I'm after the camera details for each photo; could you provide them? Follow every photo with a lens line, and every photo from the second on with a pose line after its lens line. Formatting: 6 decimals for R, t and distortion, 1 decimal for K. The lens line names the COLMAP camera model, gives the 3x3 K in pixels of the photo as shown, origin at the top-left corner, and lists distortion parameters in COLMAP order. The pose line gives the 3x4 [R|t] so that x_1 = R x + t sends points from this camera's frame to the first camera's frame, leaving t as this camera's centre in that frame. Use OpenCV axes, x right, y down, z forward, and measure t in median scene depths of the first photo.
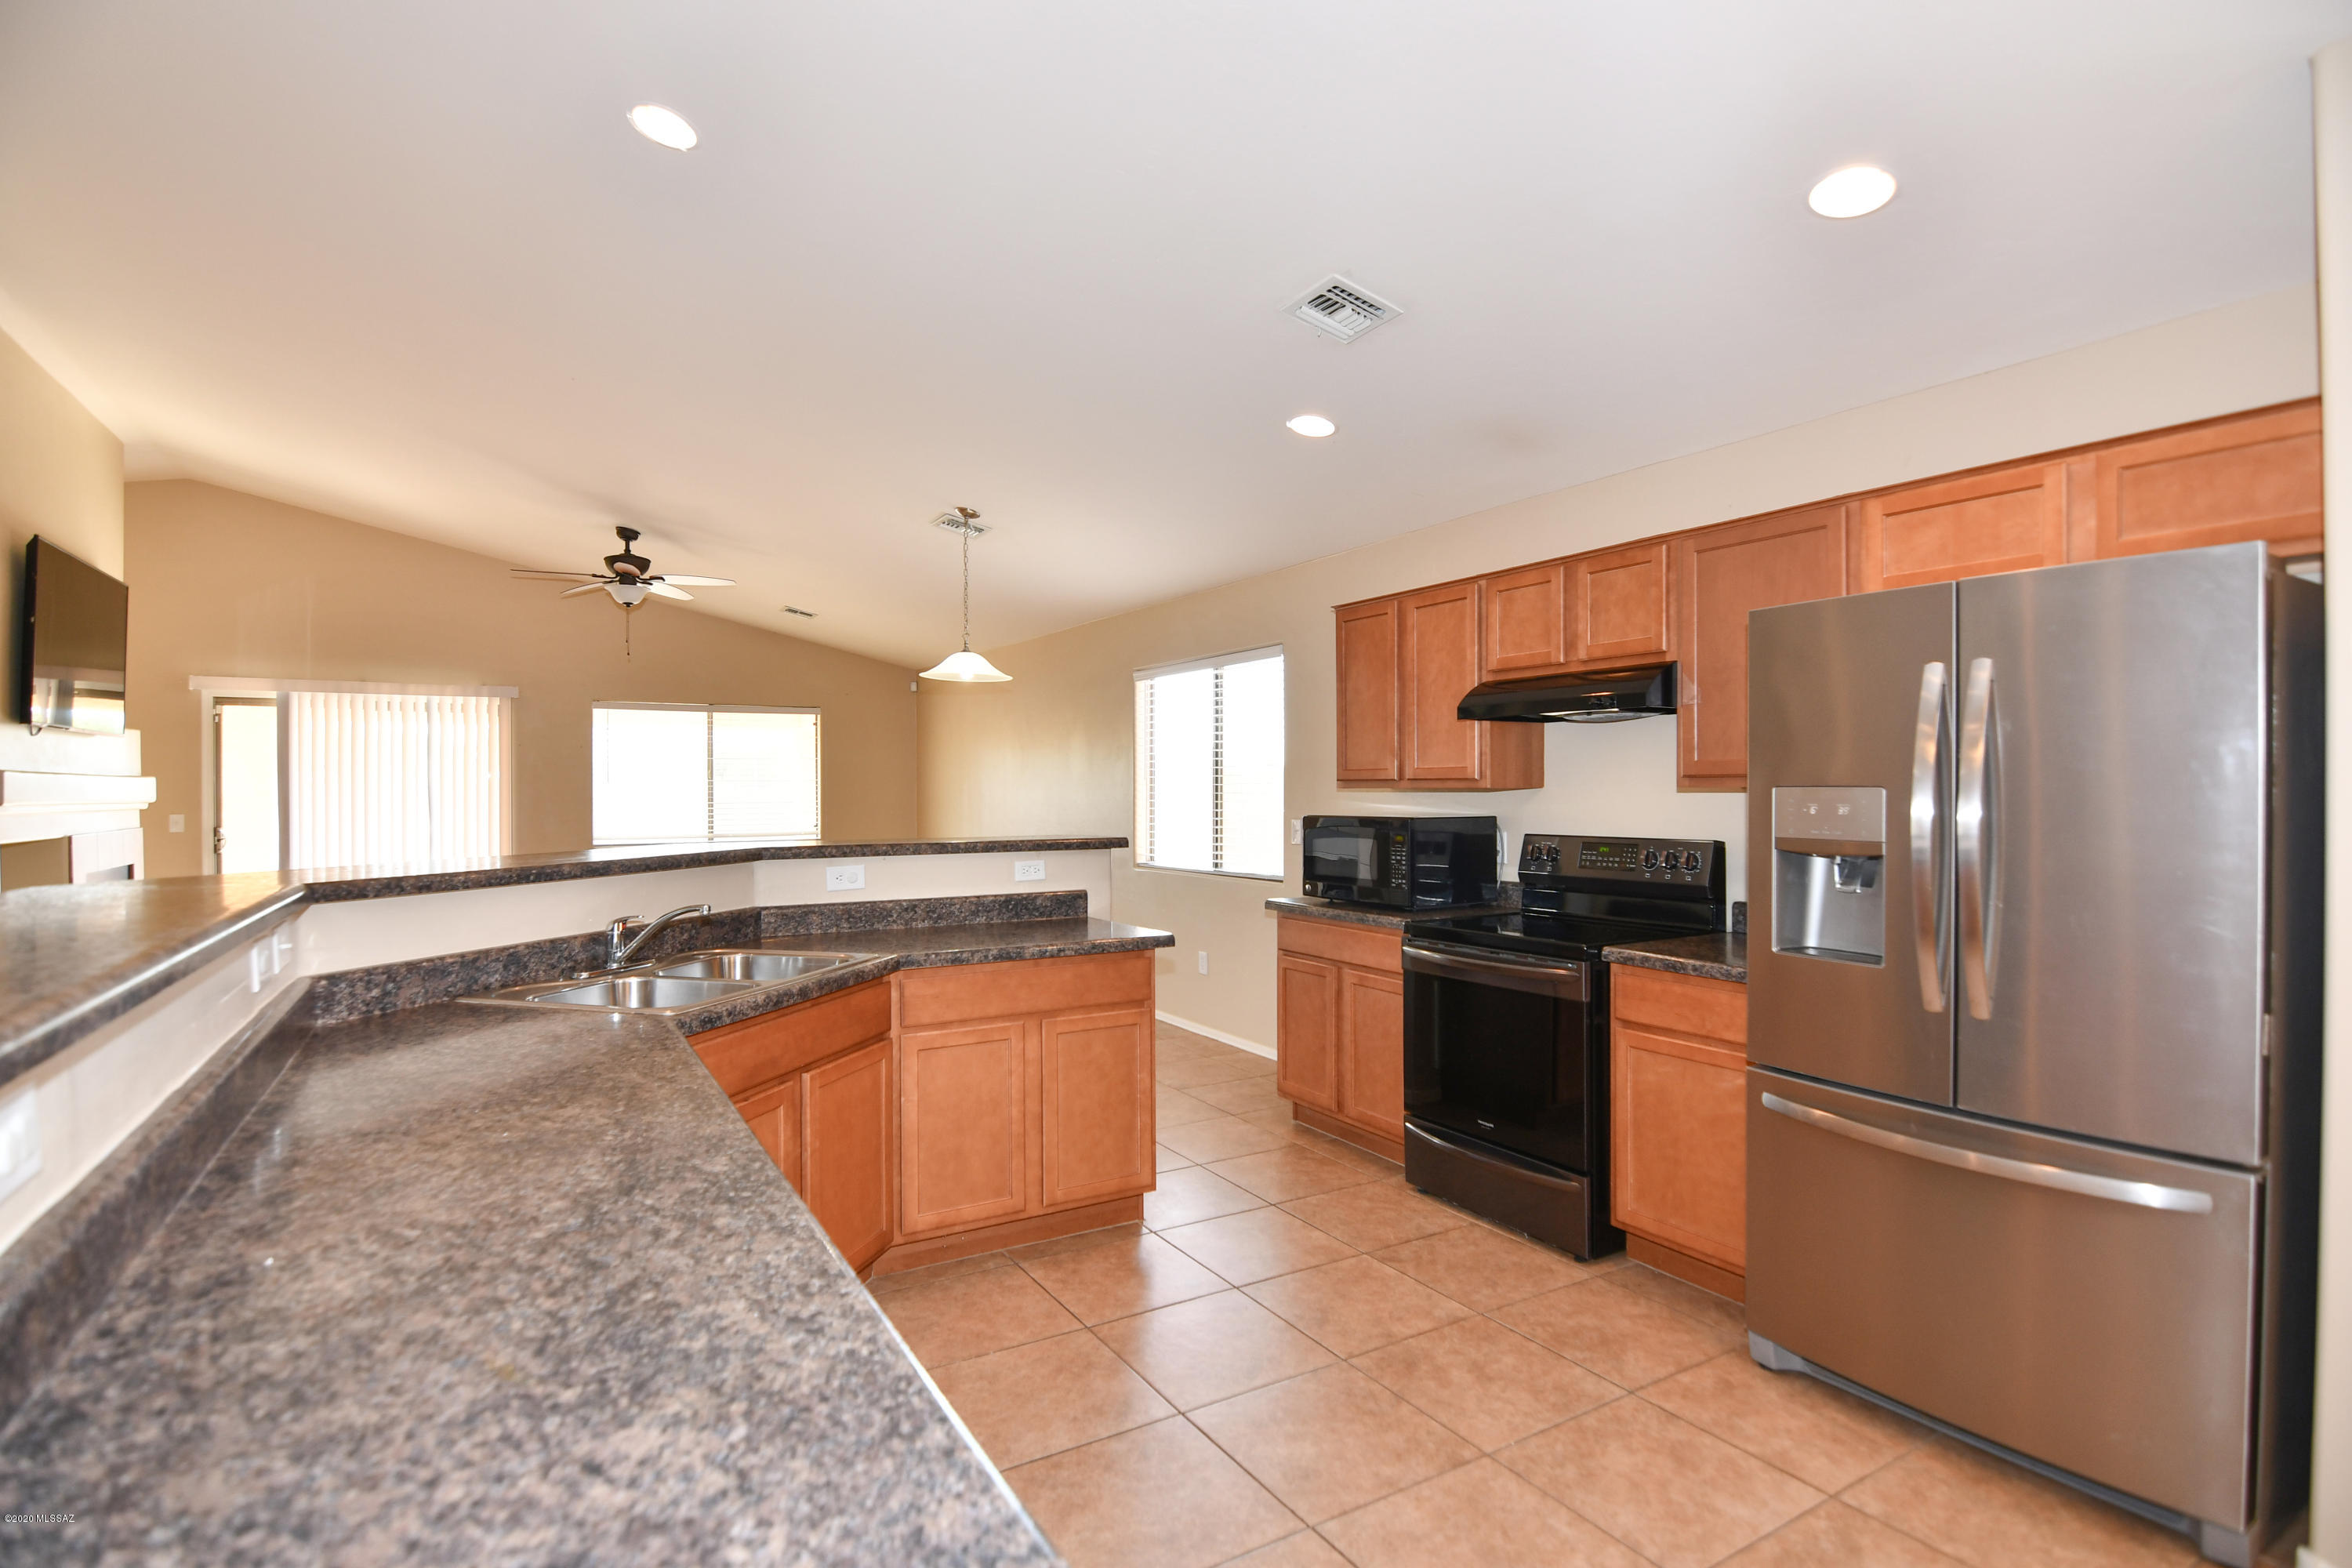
lens RADIAL K [[1136.5, 0, 1165.0], [0, 1136.5, 795.4], [0, 0, 1]] dist [-0.000968, -0.014863]
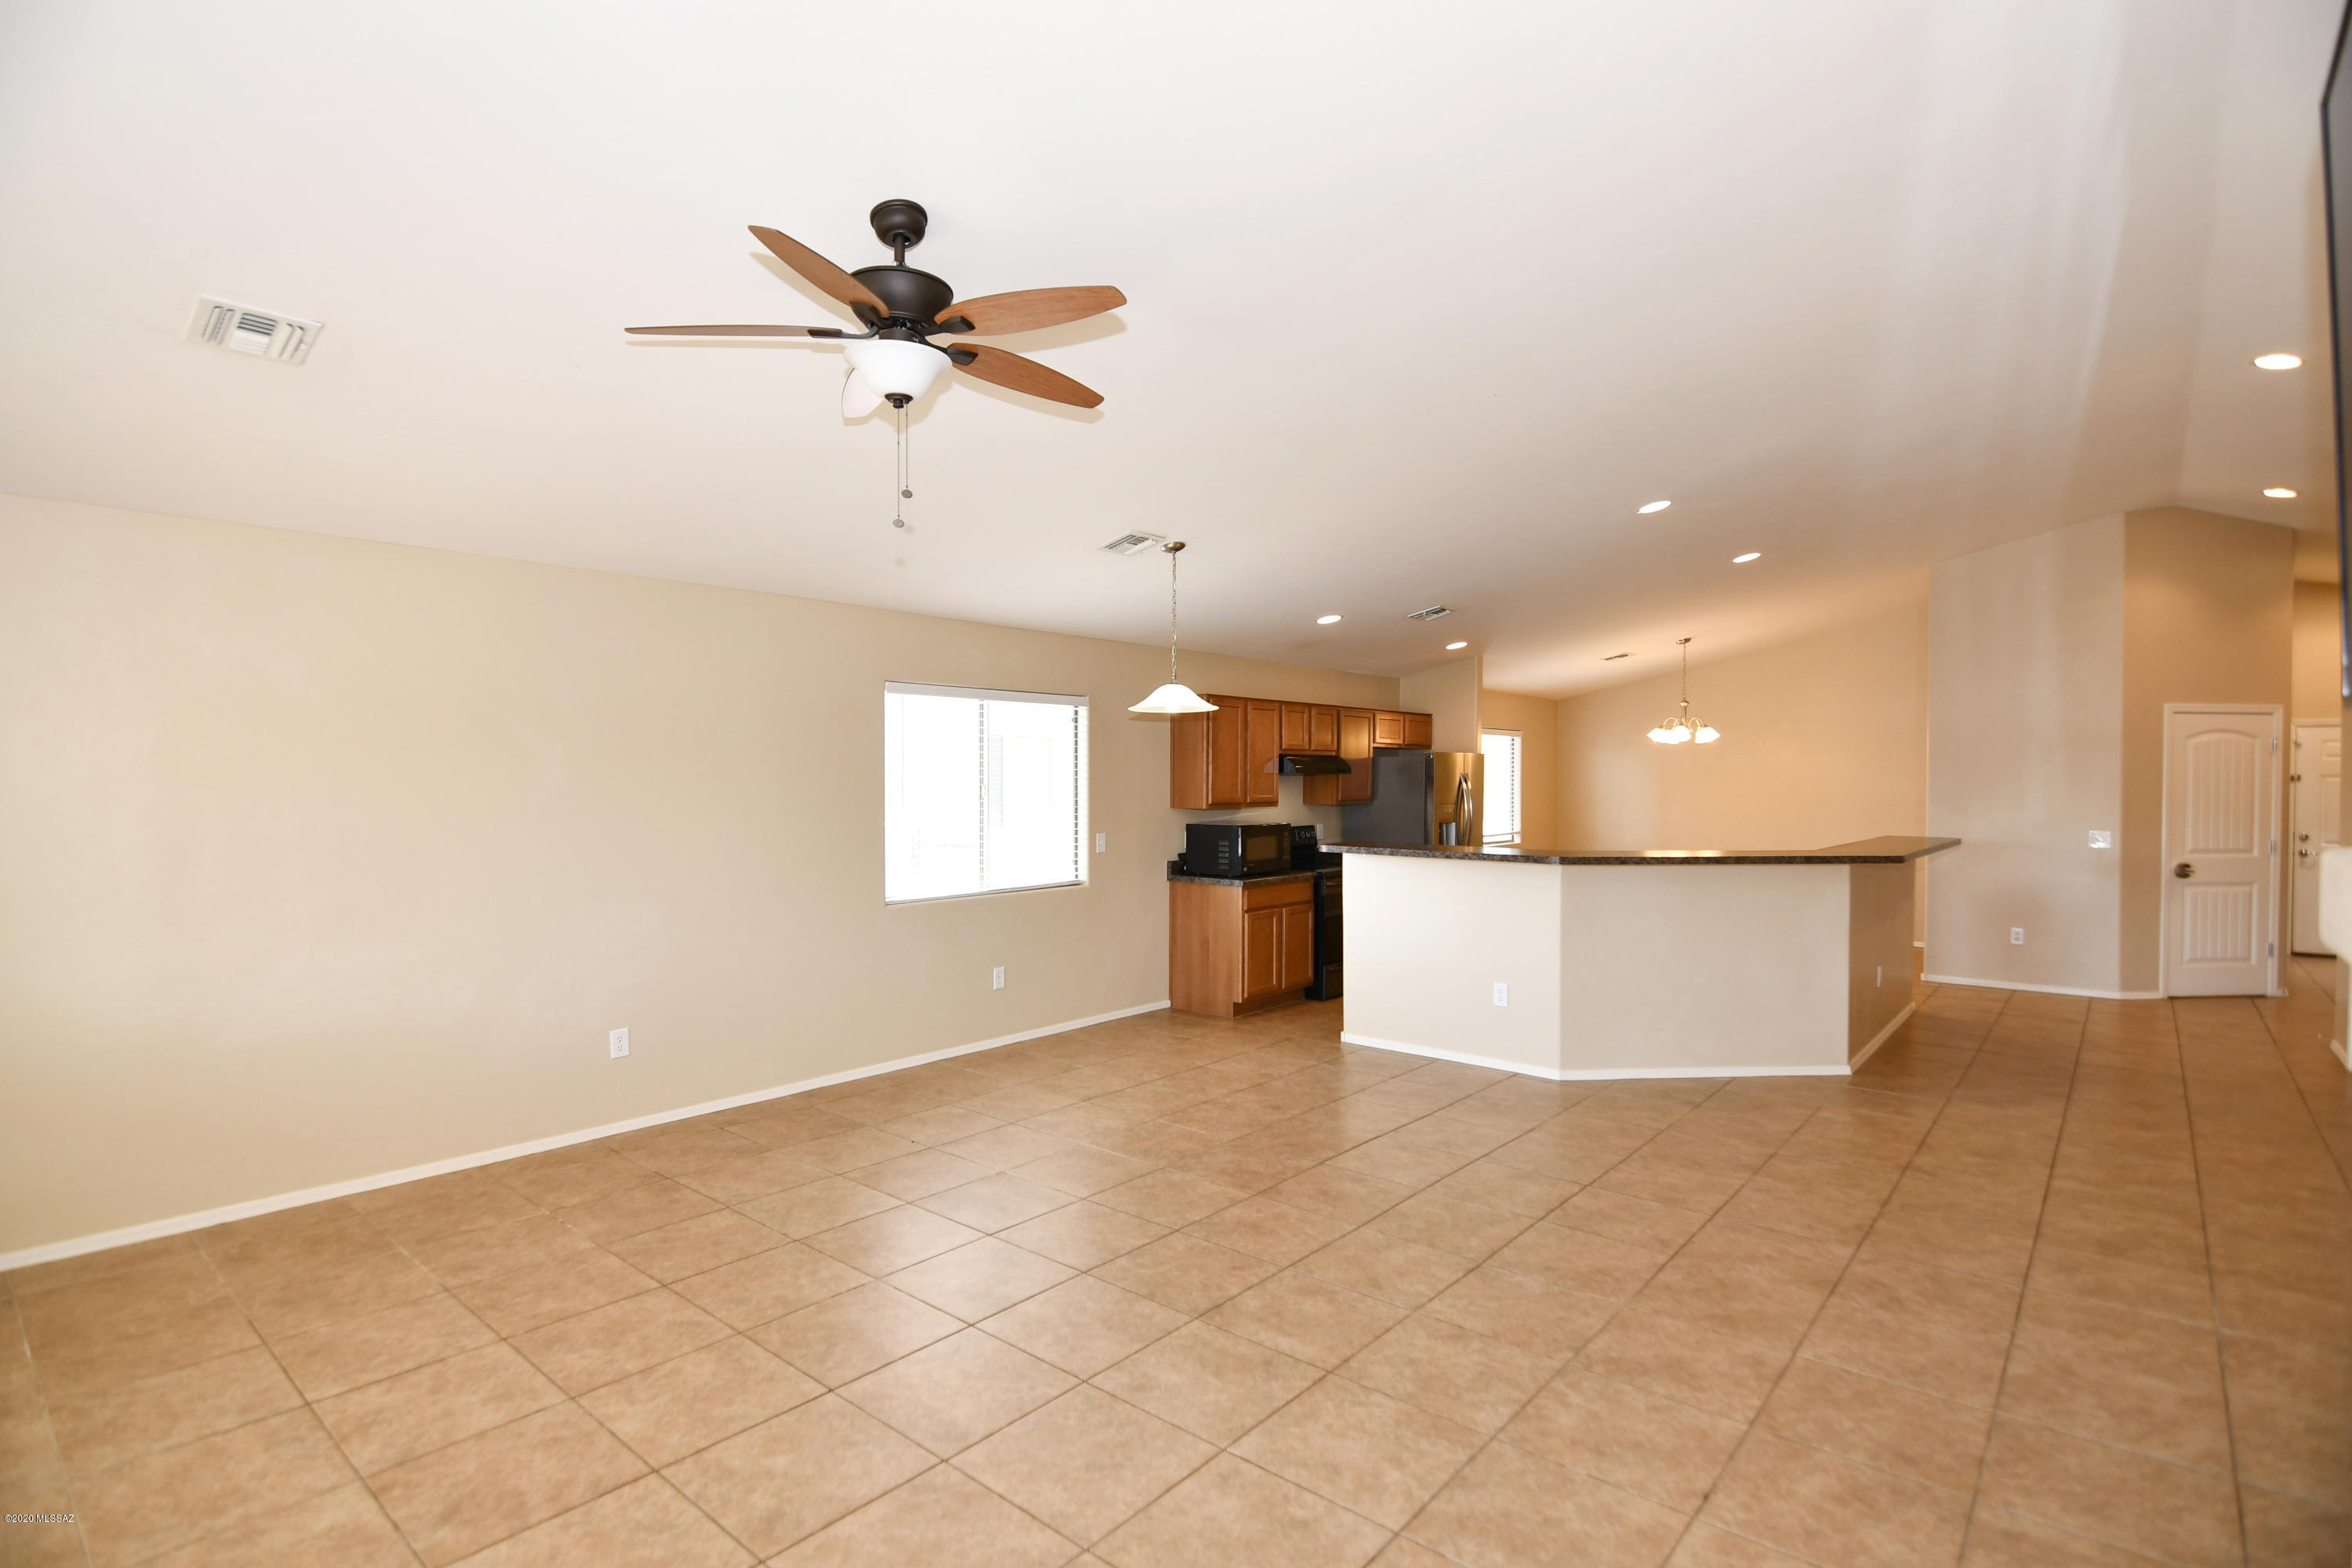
lens RADIAL K [[1139.1, 0, 1166.3], [0, 1139.1, 793.5], [0, 0, 1]] dist [-0.002204, -0.013403]
pose [[-0.319754, -0.013170, 0.947409, -1.585324], [0.003400, 0.999881, 0.015047, -0.061460], [-0.947495, 0.008033, -0.319671, 1.856359]]
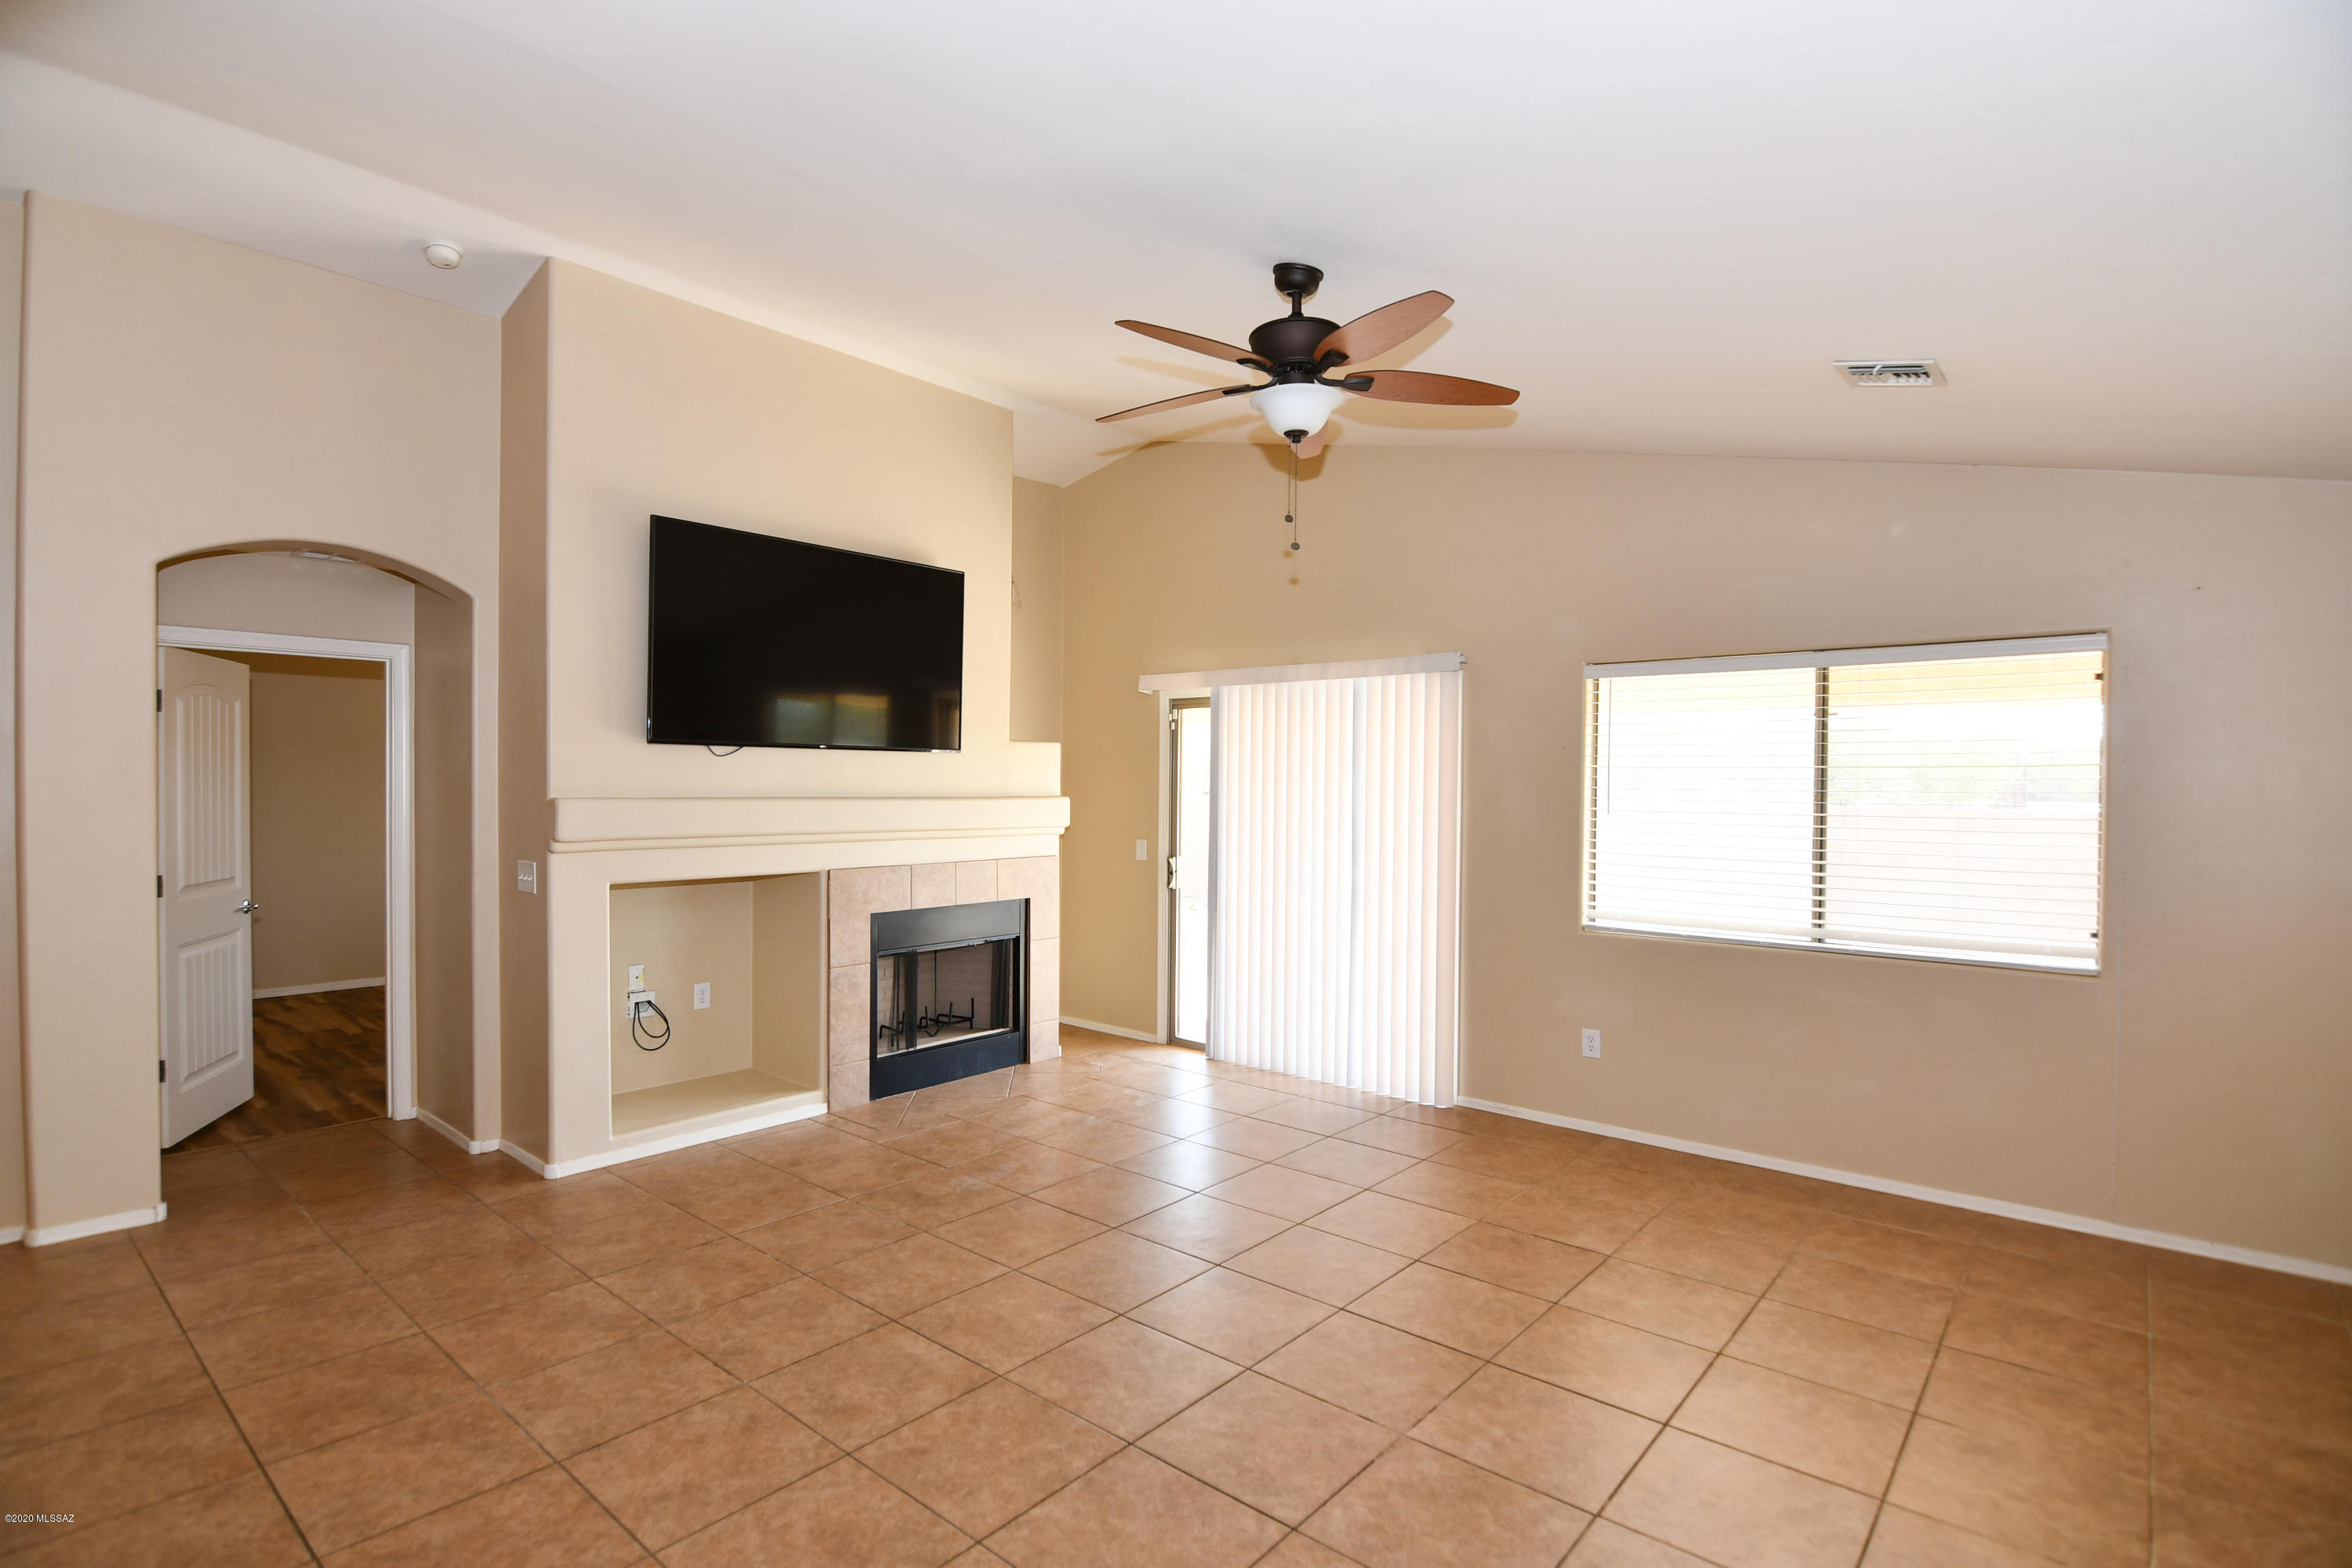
lens RADIAL K [[1139.1, 0, 1166.3], [0, 1139.1, 793.5], [0, 0, 1]] dist [-0.002204, -0.013403]
pose [[0.320537, 0.016216, -0.947097, -0.101261], [-0.015975, 0.999804, 0.011712, -0.055294], [0.947101, 0.011376, 0.320733, 1.439472]]
